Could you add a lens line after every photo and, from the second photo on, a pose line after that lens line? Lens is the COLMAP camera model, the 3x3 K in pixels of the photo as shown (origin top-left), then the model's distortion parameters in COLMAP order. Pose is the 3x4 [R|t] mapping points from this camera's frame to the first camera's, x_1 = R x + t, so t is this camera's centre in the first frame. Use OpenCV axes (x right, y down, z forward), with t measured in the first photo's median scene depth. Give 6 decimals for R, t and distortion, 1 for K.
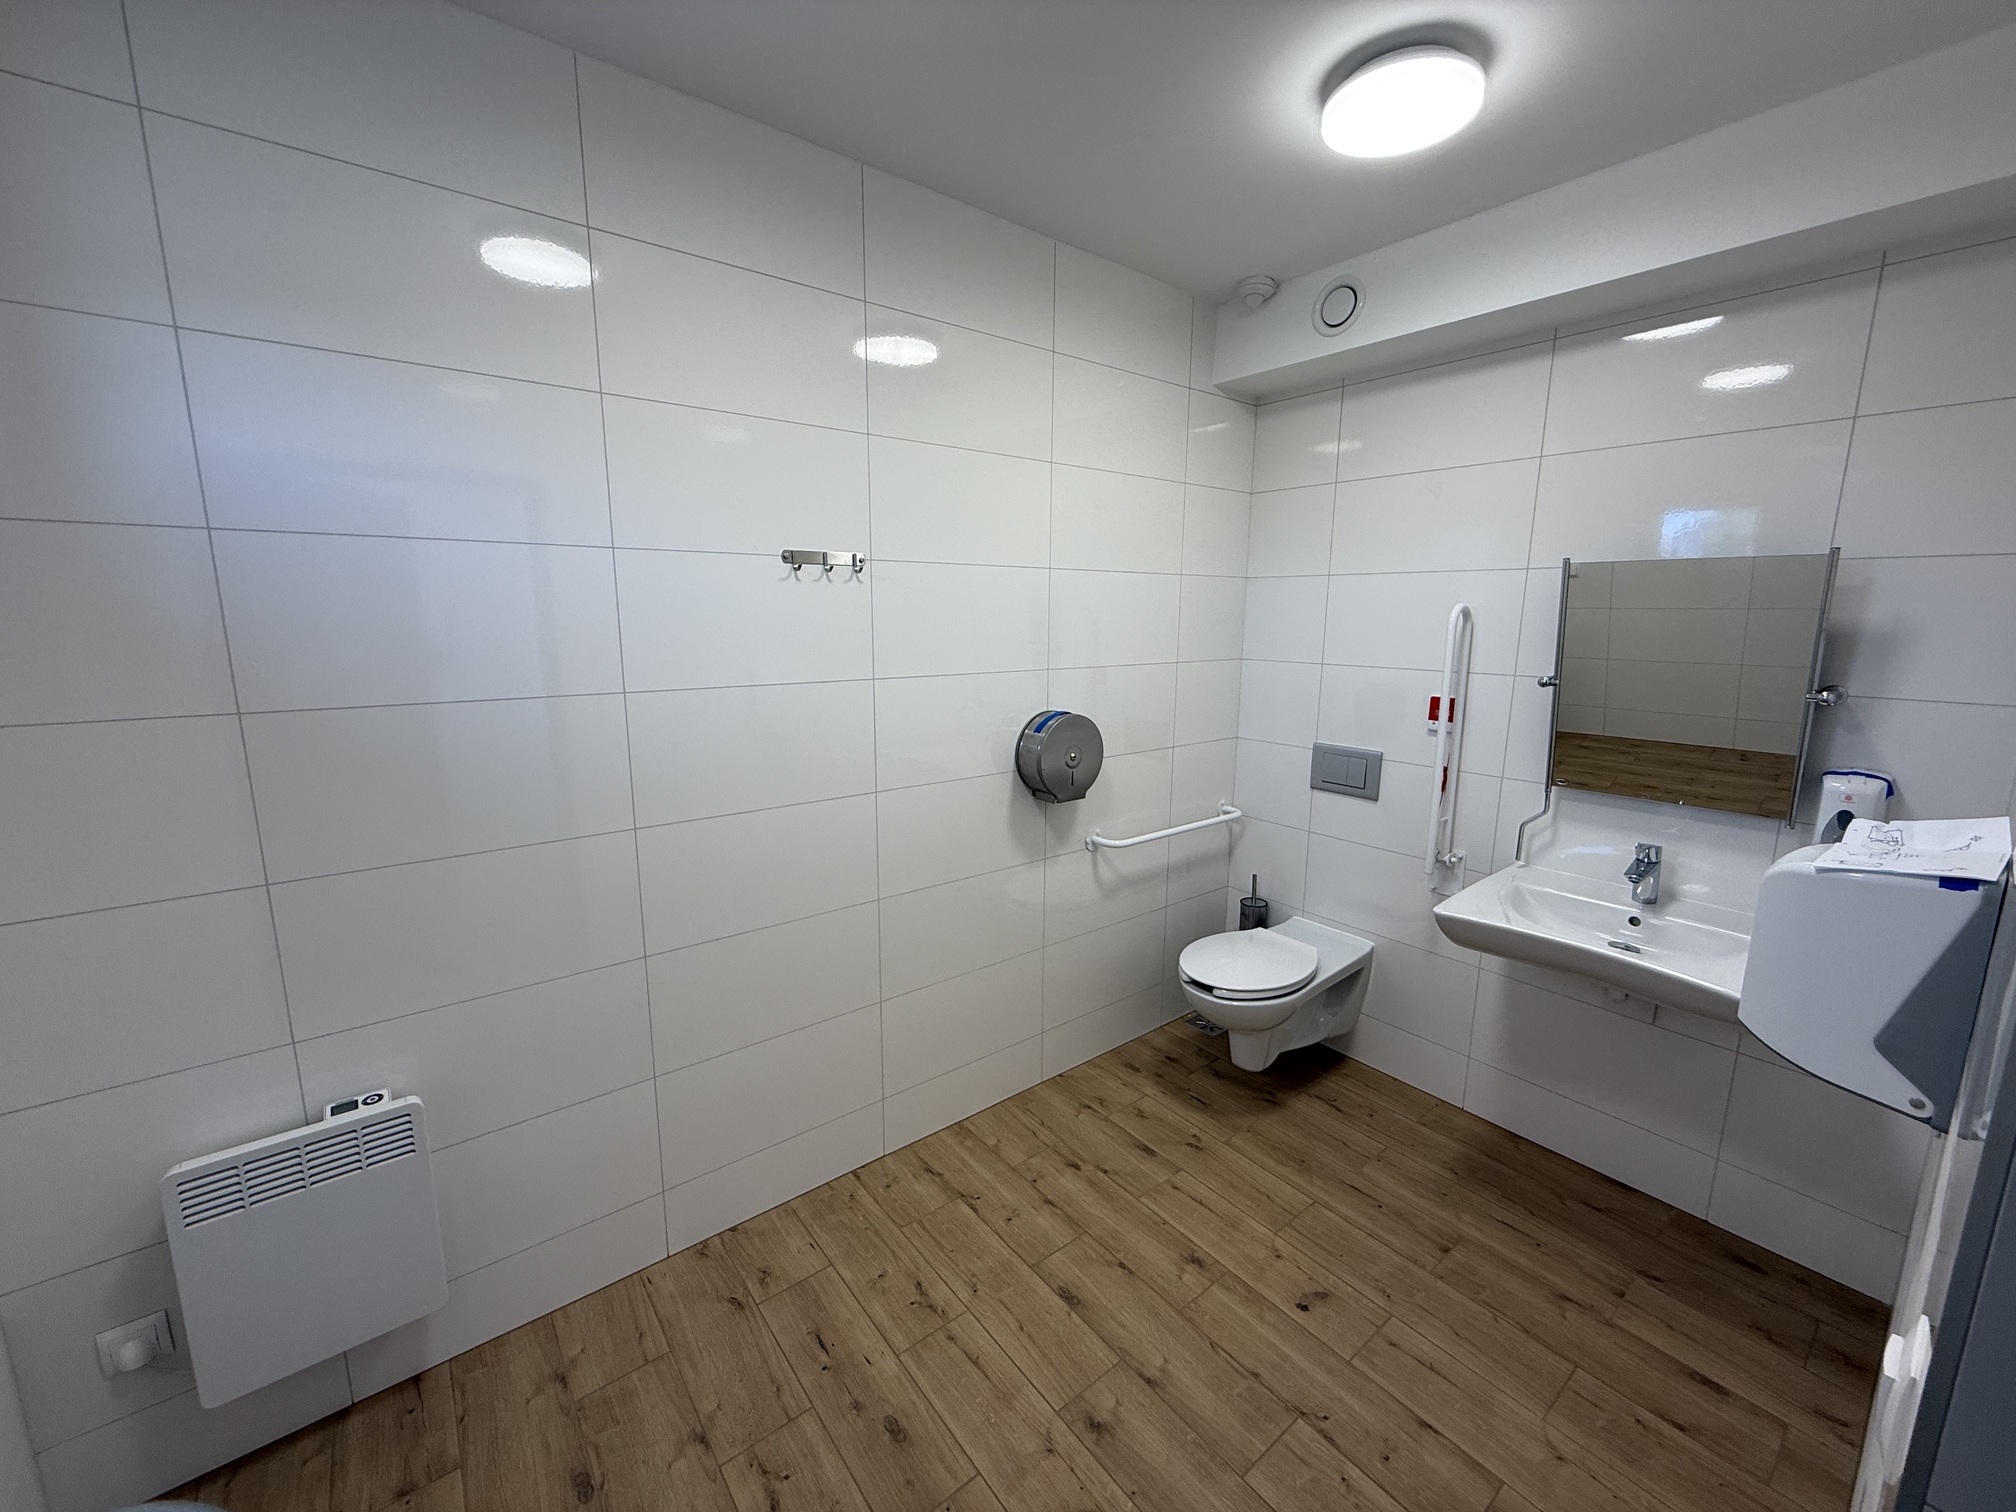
lens RADIAL K [[805.9, 0, 1002.5], [0, 805.9, 751.8], [0, 0, 1]] dist [0.000529, -0.000135]
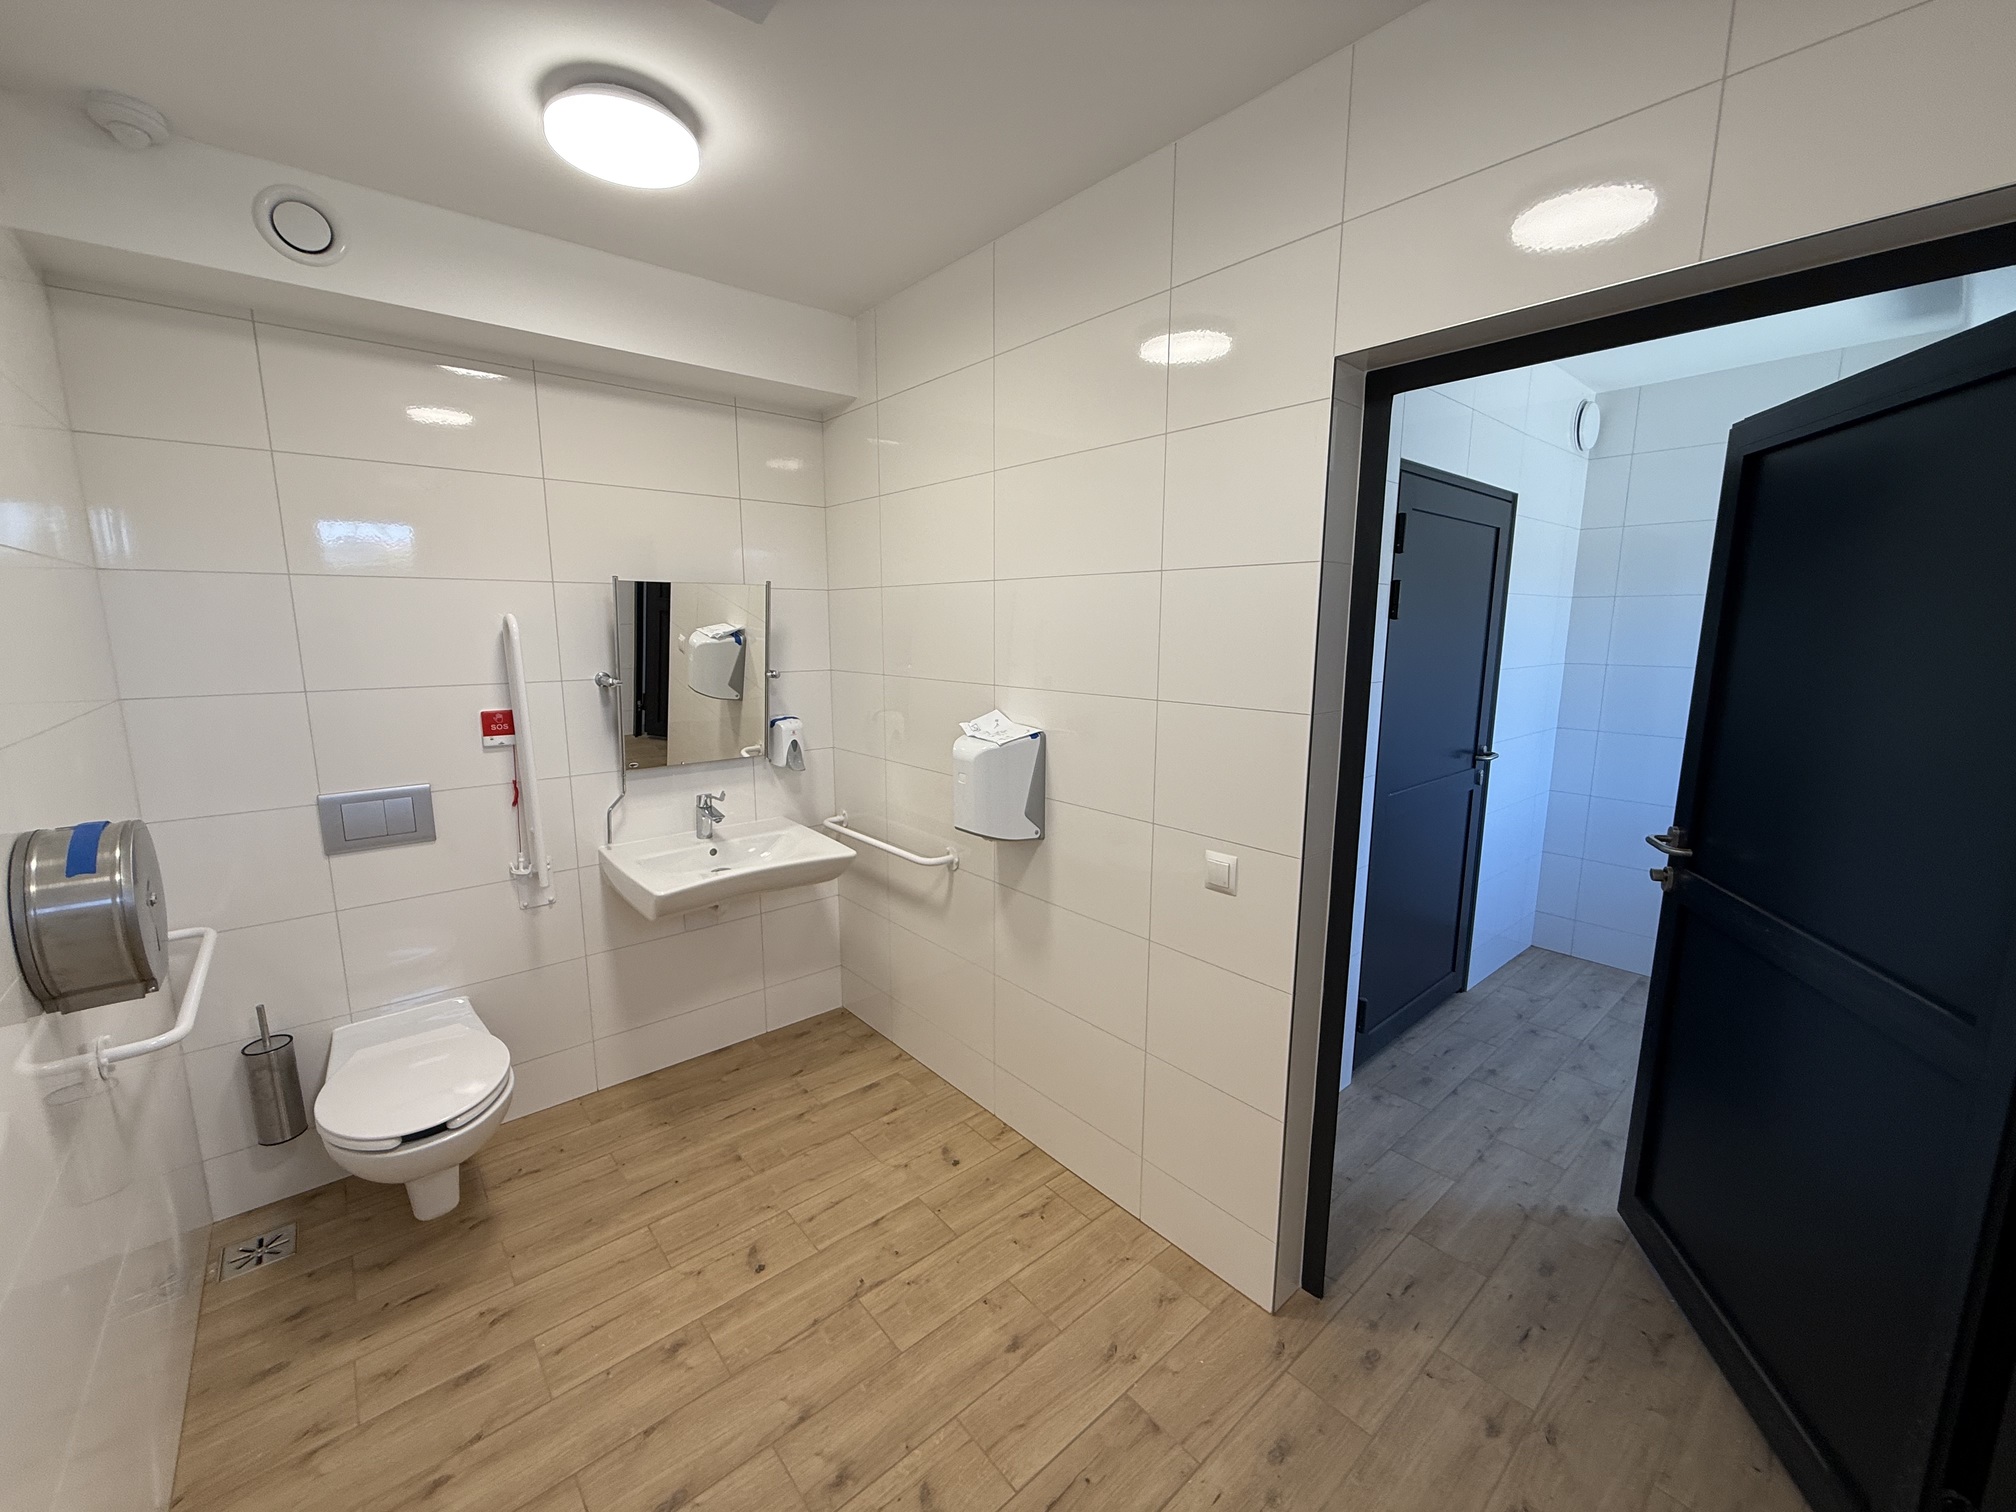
lens RADIAL K [[805.9, 0, 1004.7], [0, 805.9, 754.5], [0, 0, 1]] dist [0.000529, -0.000135]
pose [[-0.050242, -0.169105, 0.984317, -0.542216], [0.172912, 0.969205, 0.175335, -0.100071], [-0.983655, 0.179010, -0.019454, 0.533428]]
